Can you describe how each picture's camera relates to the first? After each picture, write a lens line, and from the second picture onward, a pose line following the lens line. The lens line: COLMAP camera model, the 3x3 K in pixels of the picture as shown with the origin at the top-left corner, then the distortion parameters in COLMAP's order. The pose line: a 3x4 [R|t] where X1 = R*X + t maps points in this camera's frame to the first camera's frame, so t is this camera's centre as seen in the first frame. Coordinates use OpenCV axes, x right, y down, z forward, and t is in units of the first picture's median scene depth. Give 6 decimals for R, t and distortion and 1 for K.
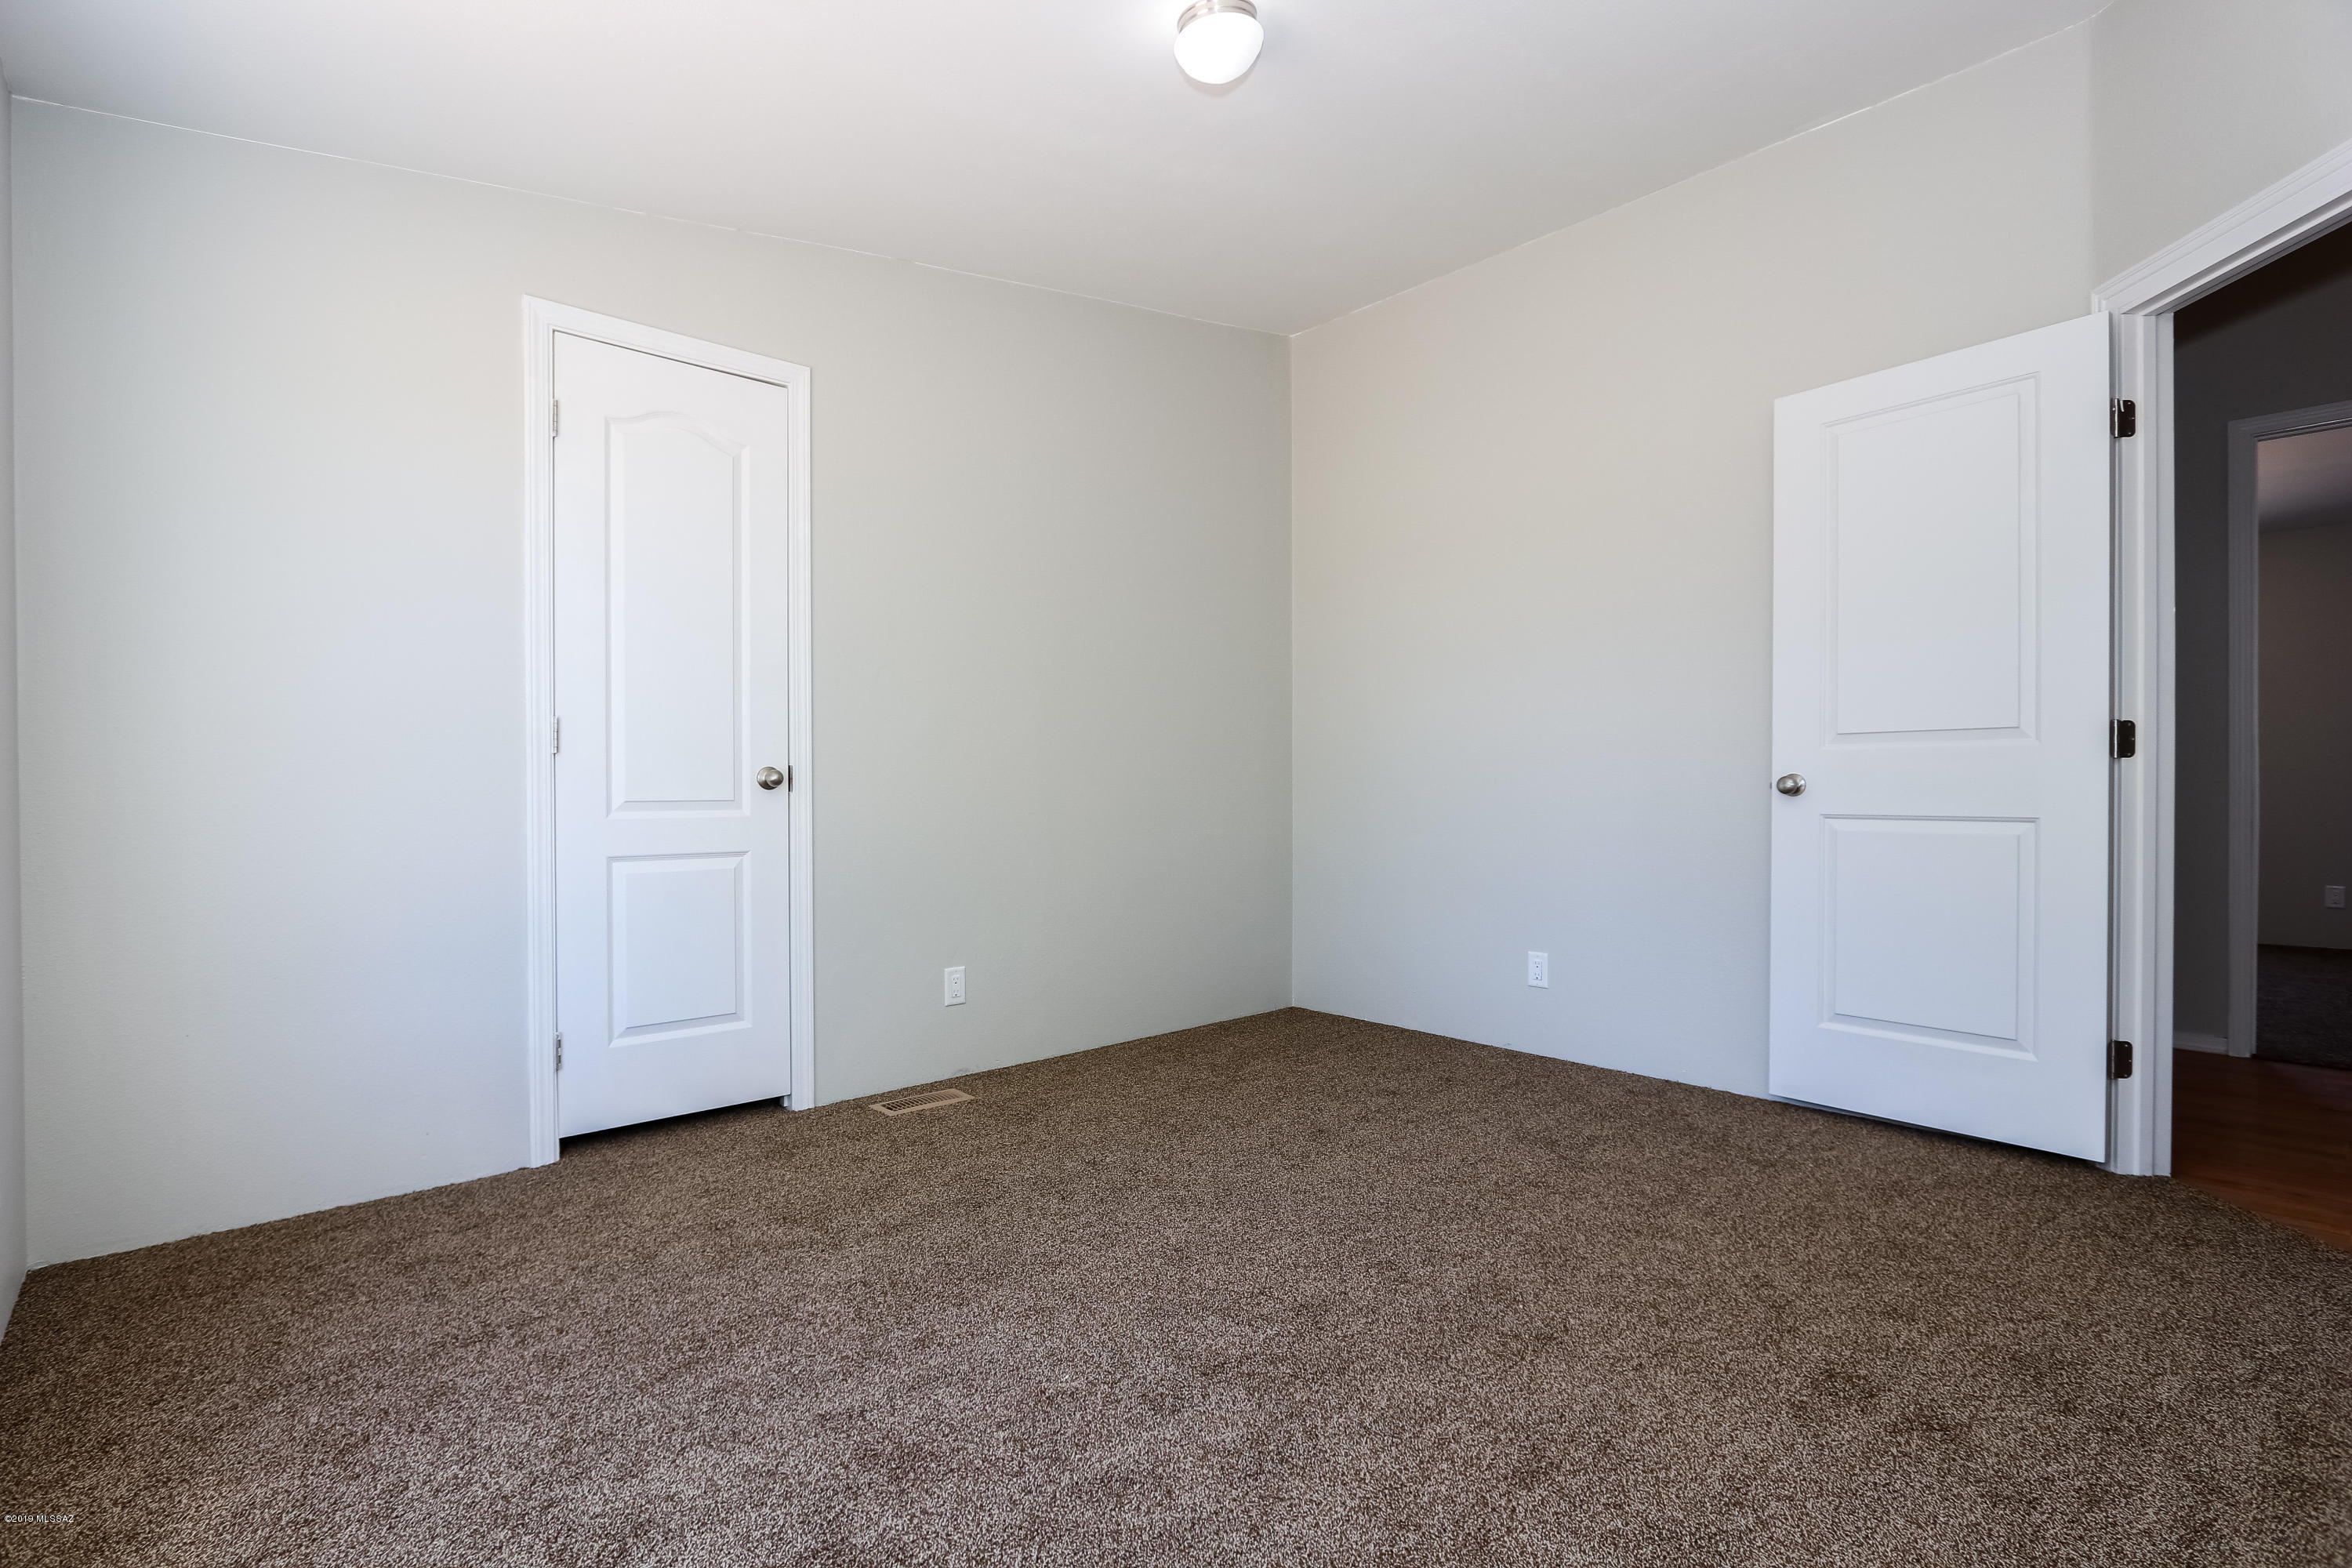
lens RADIAL K [[1092.3, 0, 1149.0], [0, 1092.3, 787.4], [0, 0, 1]] dist [-0.001989, -0.000124]
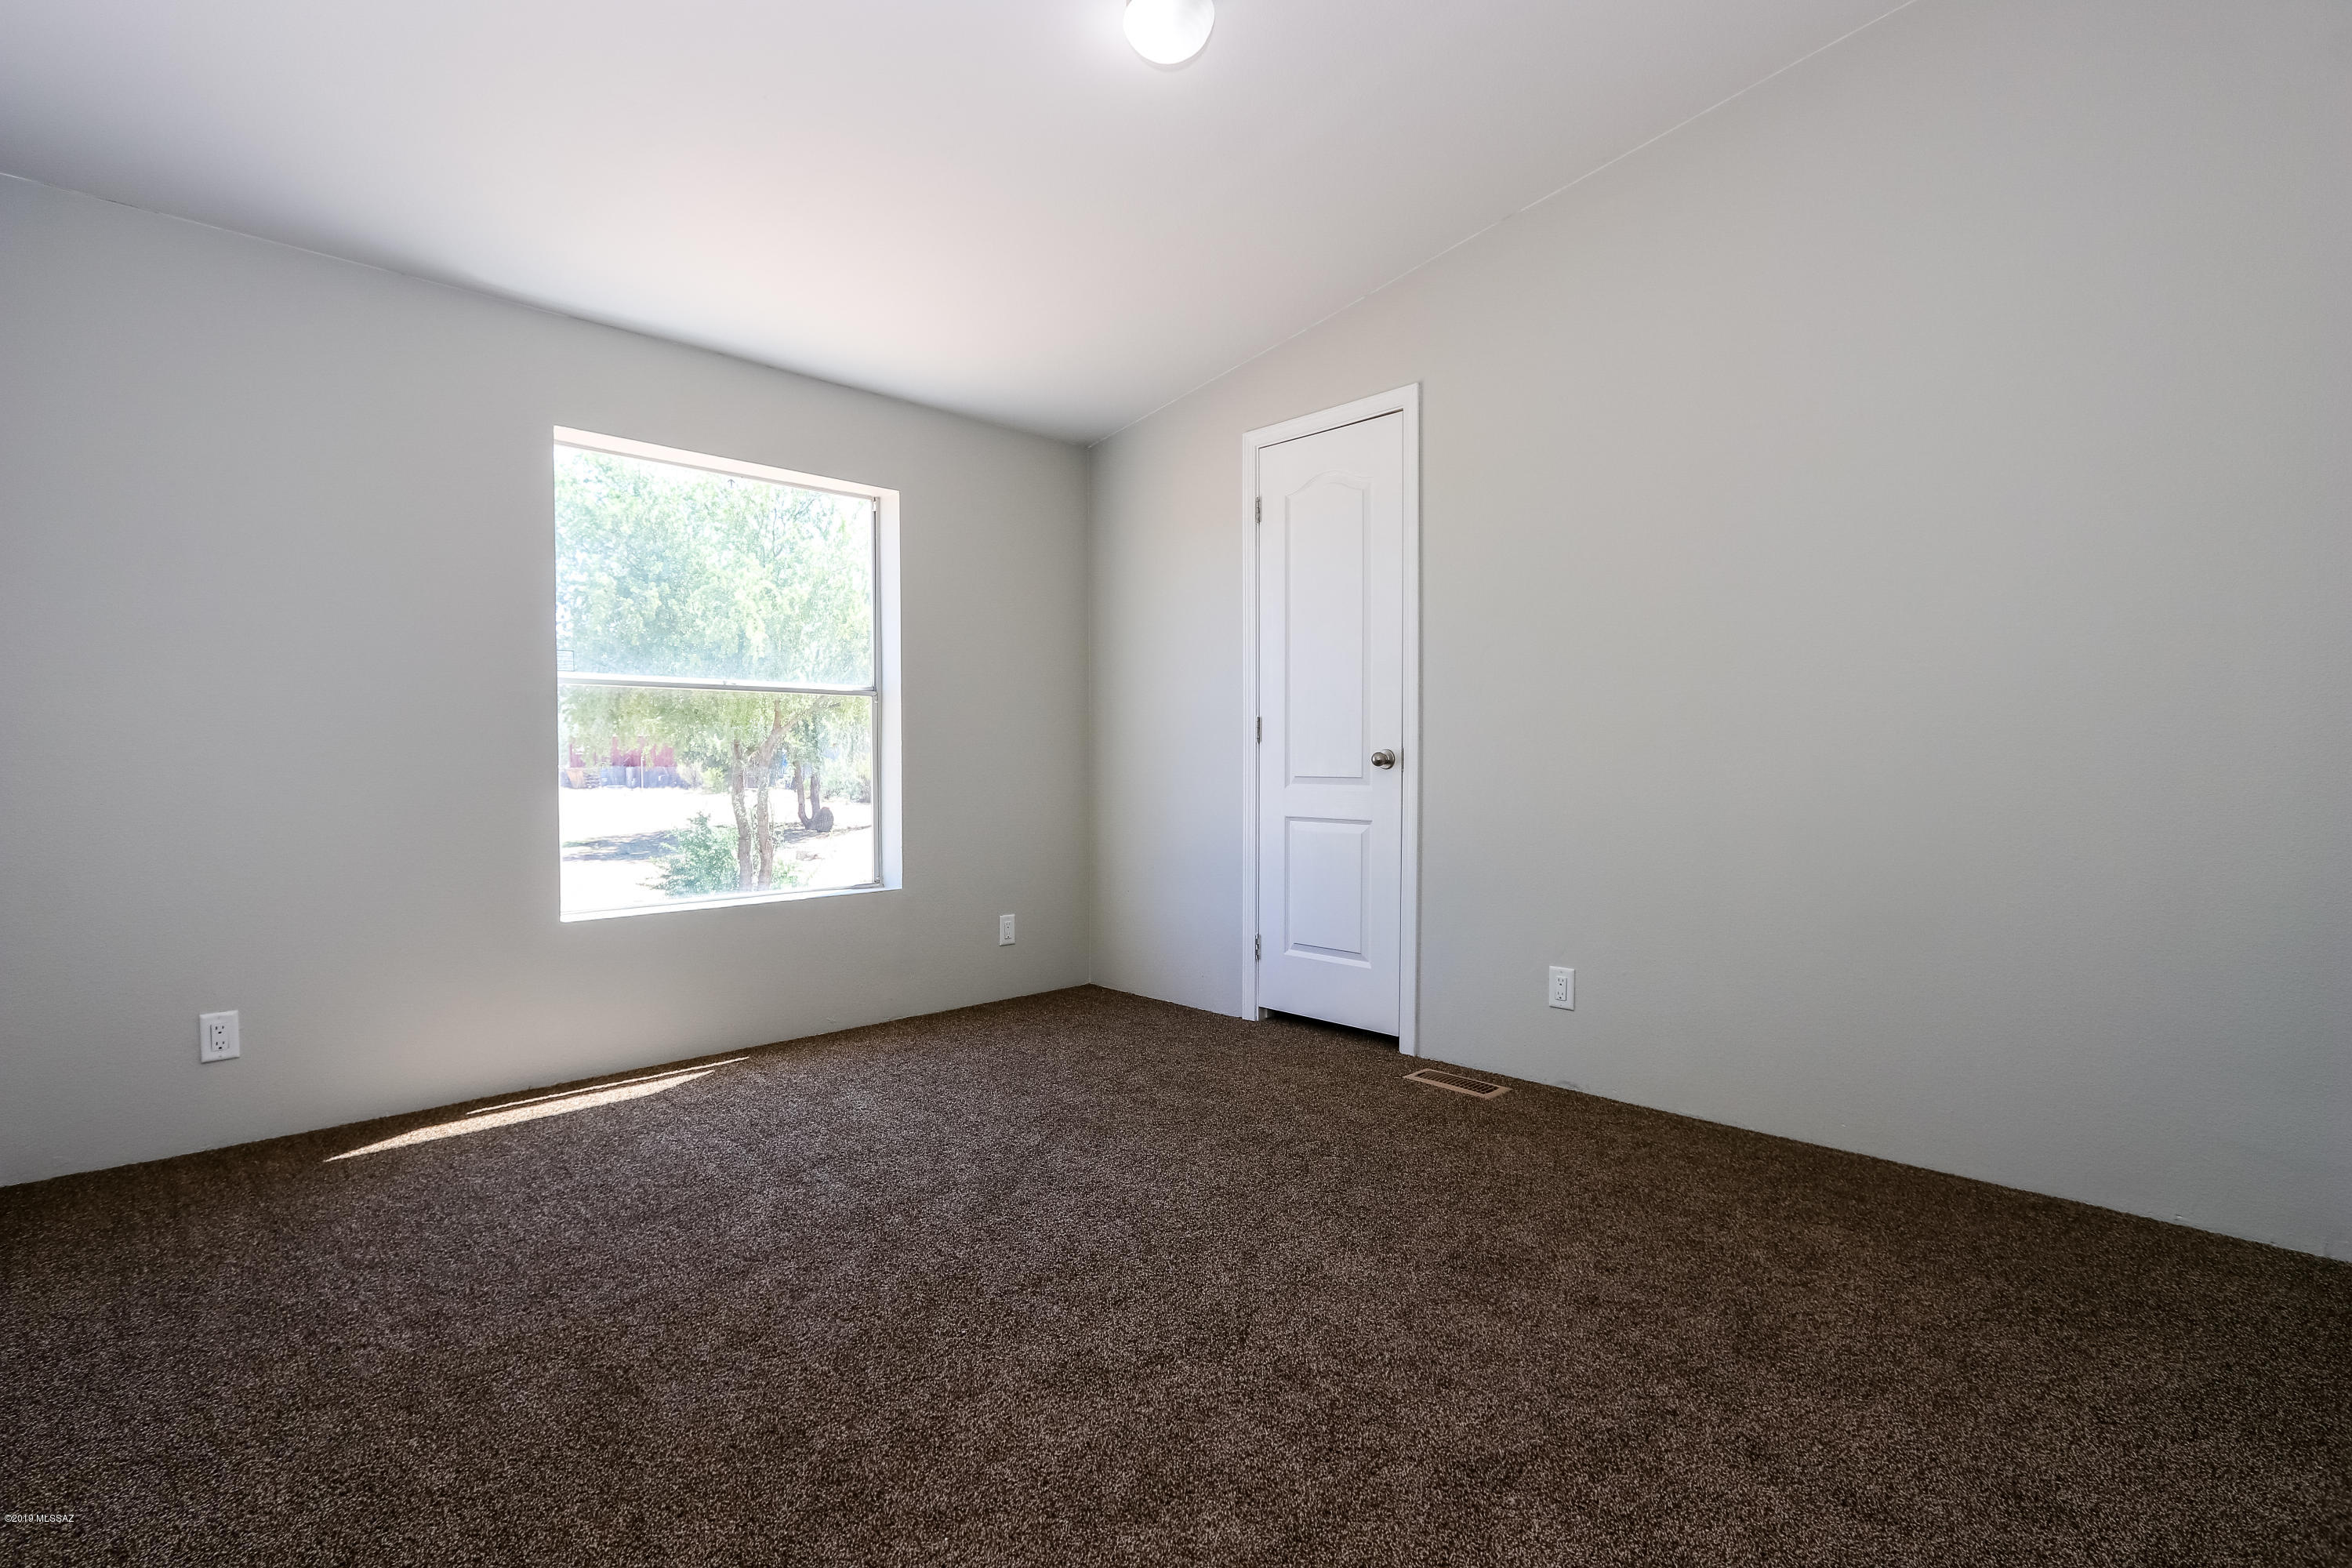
lens RADIAL K [[1092.3, 0, 1149.0], [0, 1092.3, 787.4], [0, 0, 1]] dist [-0.001989, -0.000124]
pose [[0.035163, 0.028481, -0.998976, 0.875742], [0.001569, 0.999591, 0.028554, -0.012648], [0.999380, -0.002571, 0.035104, 0.776533]]
